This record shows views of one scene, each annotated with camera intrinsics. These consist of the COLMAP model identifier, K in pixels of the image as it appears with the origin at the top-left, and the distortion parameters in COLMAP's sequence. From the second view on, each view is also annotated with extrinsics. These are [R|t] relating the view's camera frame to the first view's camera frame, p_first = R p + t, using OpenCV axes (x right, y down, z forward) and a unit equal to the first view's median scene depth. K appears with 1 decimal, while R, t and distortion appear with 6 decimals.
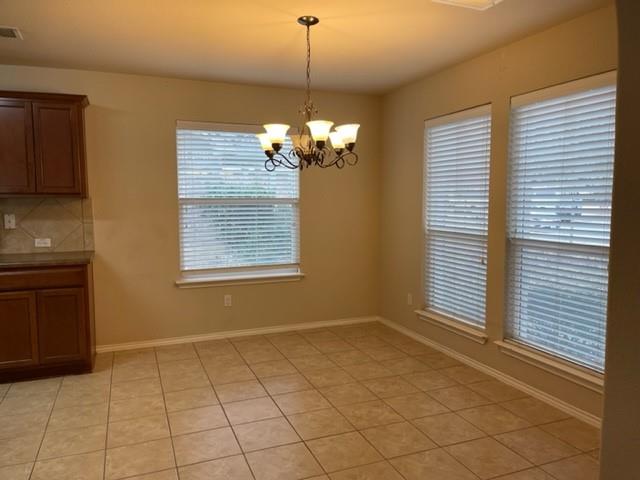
lens RADIAL K [[480.3, 0, 324.7], [0, 480.3, 237.7], [0, 0, 1]] dist [0.046681, -0.057662]
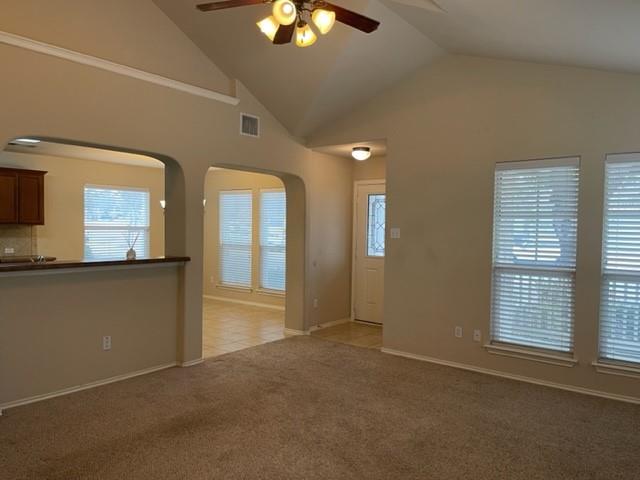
lens RADIAL K [[480.3, 0, 323.9], [0, 480.3, 239.9], [0, 0, 1]] dist [0.046681, -0.057662]
pose [[0.879591, 0.002933, 0.475722, -0.442614], [0.015751, 0.999253, -0.035284, 0.055268], [-0.475470, 0.038528, 0.878888, -1.165495]]
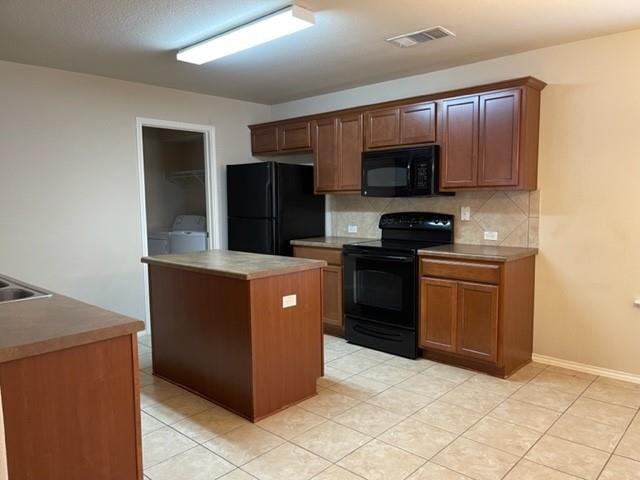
lens RADIAL K [[480.3, 0, 326.4], [0, 480.3, 240.9], [0, 0, 1]] dist [0.046681, -0.057662]
pose [[0.426615, 0.081552, -0.900749, 0.185007], [-0.062969, 0.996188, 0.060369, -0.019238], [0.902238, 0.030965, 0.430124, 0.283225]]
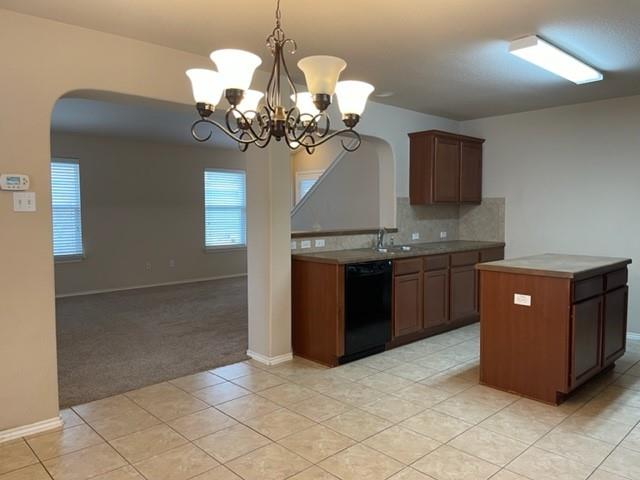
lens RADIAL K [[480.3, 0, 322.3], [0, 480.3, 235.7], [0, 0, 1]] dist [0.046681, -0.057662]
pose [[-0.934113, 0.025416, -0.356071, 0.101559], [-0.023834, 0.990796, 0.133248, -0.092247], [0.356180, 0.132956, -0.924910, 1.243504]]
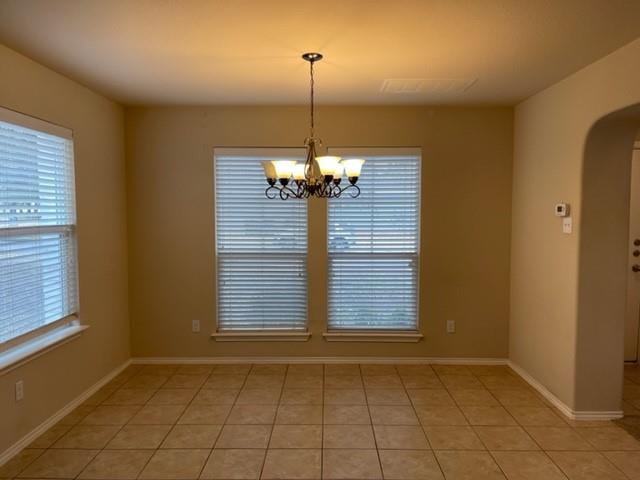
lens RADIAL K [[480.3, 0, 320.0], [0, 480.3, 240.1], [0, 0, 1]] dist [0.046681, -0.057662]
pose [[0.390845, -0.052967, 0.918931, -0.768728], [0.075440, 0.996828, 0.025371, -0.064700], [-0.917360, 0.059408, 0.393601, 0.466653]]
